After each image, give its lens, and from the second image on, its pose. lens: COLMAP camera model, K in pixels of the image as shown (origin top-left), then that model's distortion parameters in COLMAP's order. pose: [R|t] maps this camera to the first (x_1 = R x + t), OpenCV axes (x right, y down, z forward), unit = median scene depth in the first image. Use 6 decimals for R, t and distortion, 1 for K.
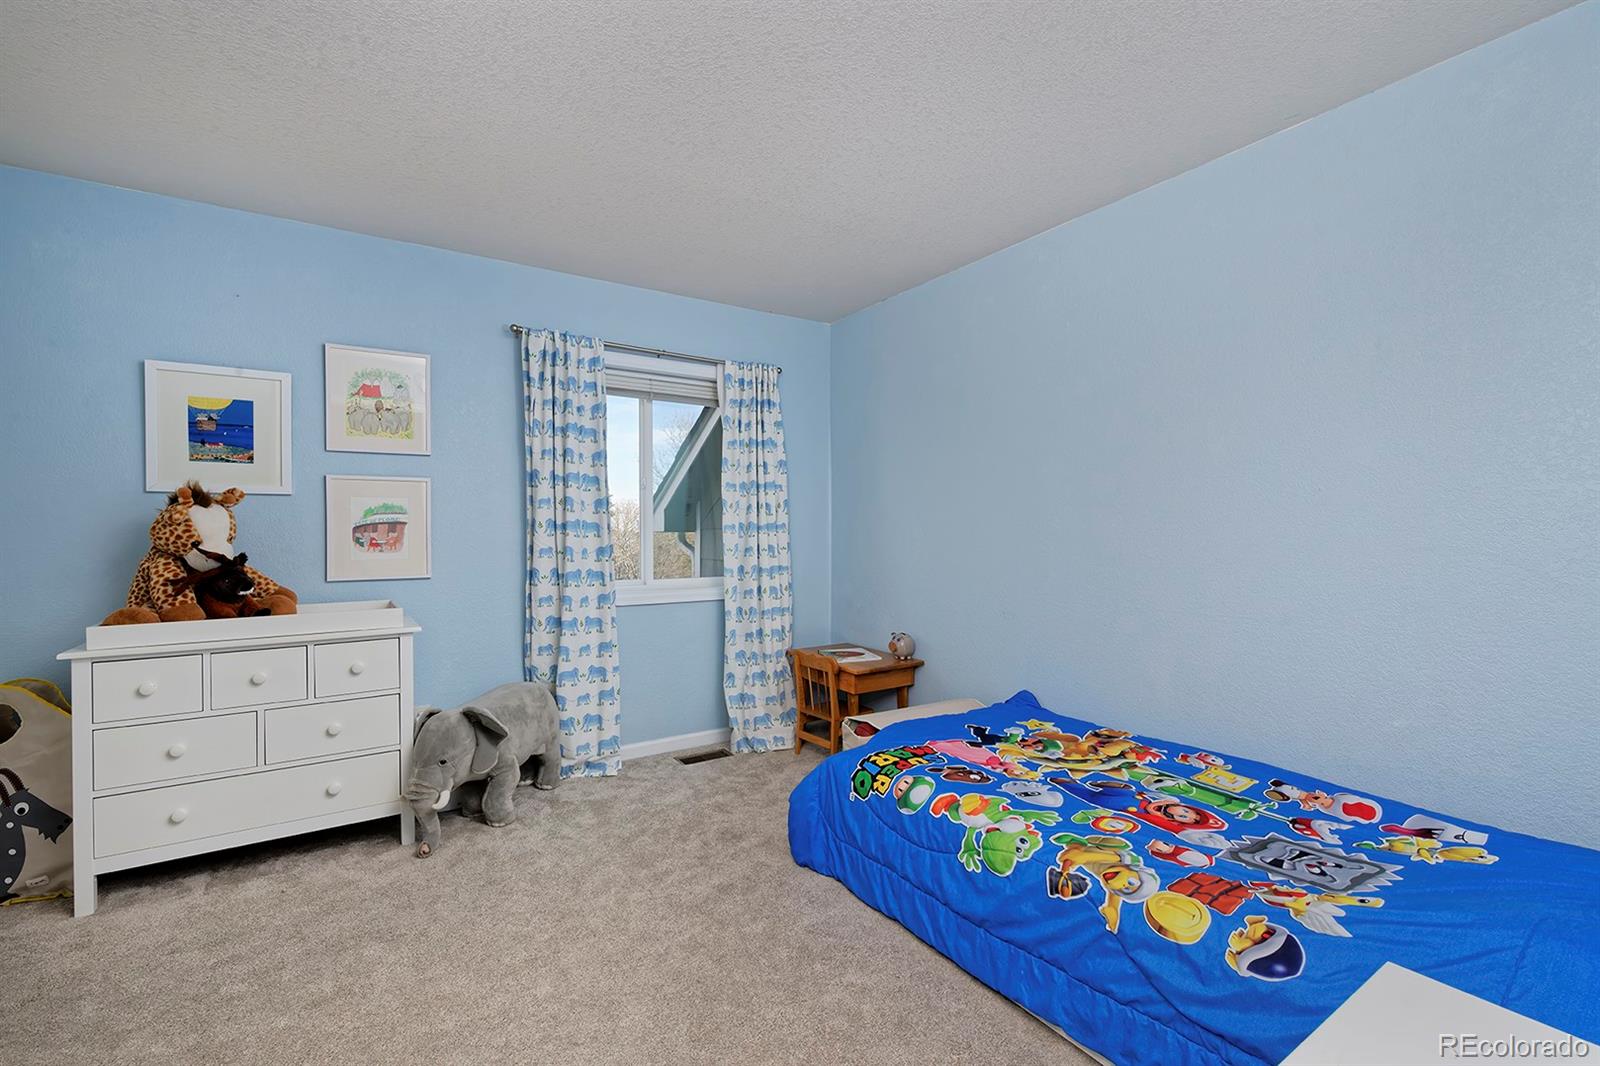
lens RADIAL K [[702.5, 0, 800.0], [0, 702.5, 533.0], [0, 0, 1]] dist [0.000202, 0.000050]
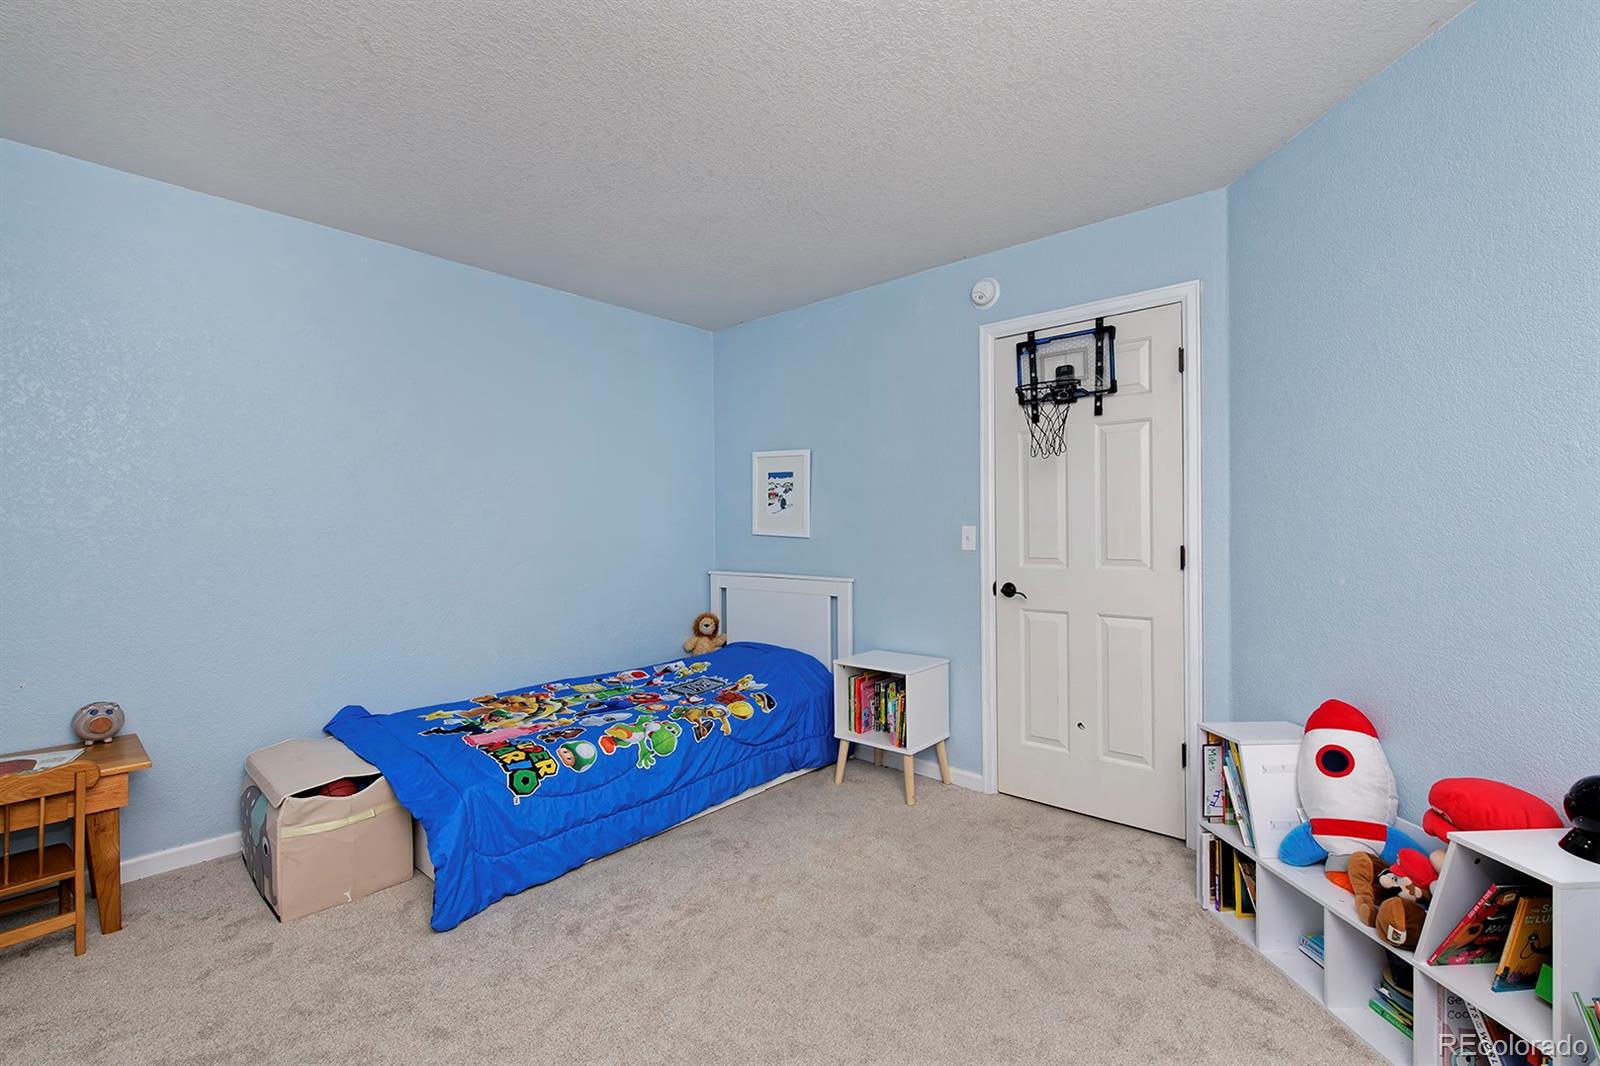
lens RADIAL K [[702.5, 0, 800.0], [0, 702.5, 533.0], [0, 0, 1]] dist [0.000202, 0.000050]
pose [[-0.270650, 0.002833, 0.962674, -1.078546], [0.017703, 0.999841, 0.002034, -0.003467], [-0.962515, 0.017593, -0.270658, 0.937350]]
